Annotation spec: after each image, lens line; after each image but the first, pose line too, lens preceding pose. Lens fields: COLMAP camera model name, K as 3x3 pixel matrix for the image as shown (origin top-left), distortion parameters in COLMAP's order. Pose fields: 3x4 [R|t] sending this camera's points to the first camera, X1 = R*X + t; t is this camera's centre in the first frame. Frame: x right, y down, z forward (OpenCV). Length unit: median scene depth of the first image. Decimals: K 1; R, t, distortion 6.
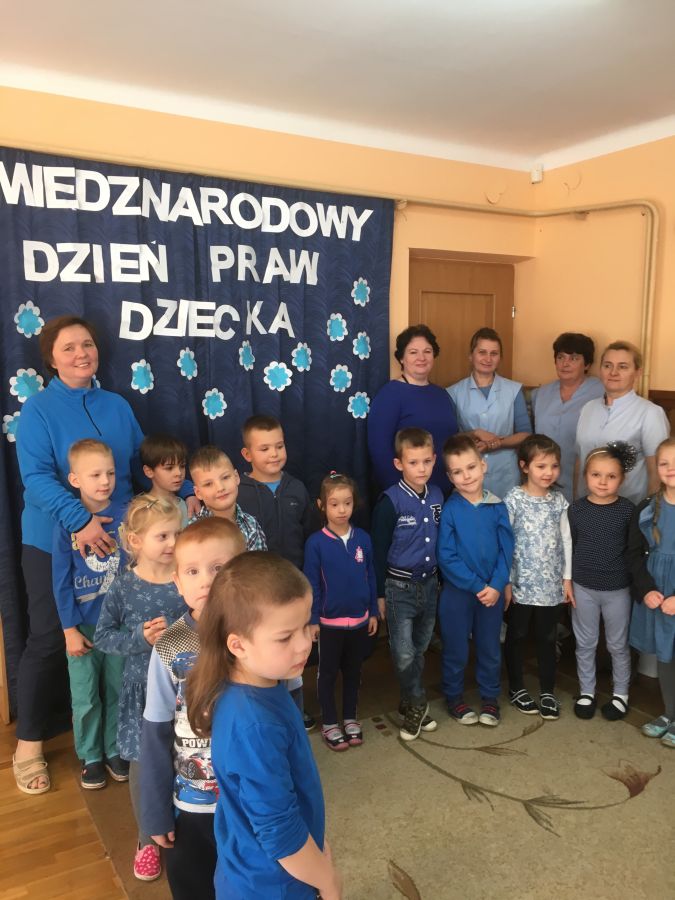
lens RADIAL K [[767.5, 0, 337.5], [0, 767.5, 450.0], [0, 0, 1]] dist [0.067255, -0.100459]
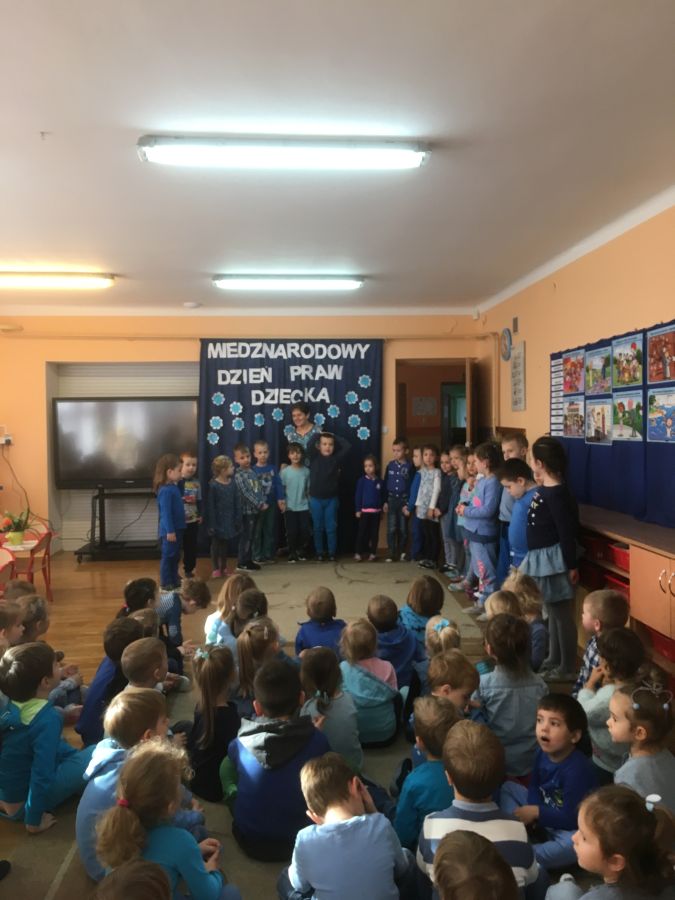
lens RADIAL K [[767.5, 0, 337.5], [0, 767.5, 450.0], [0, 0, 1]] dist [0.067255, -0.100459]
pose [[0.883805, 0.014763, -0.467622, 1.127765], [-0.049197, 0.996893, -0.061510, 0.144211], [0.465262, 0.077368, 0.881786, -1.074553]]
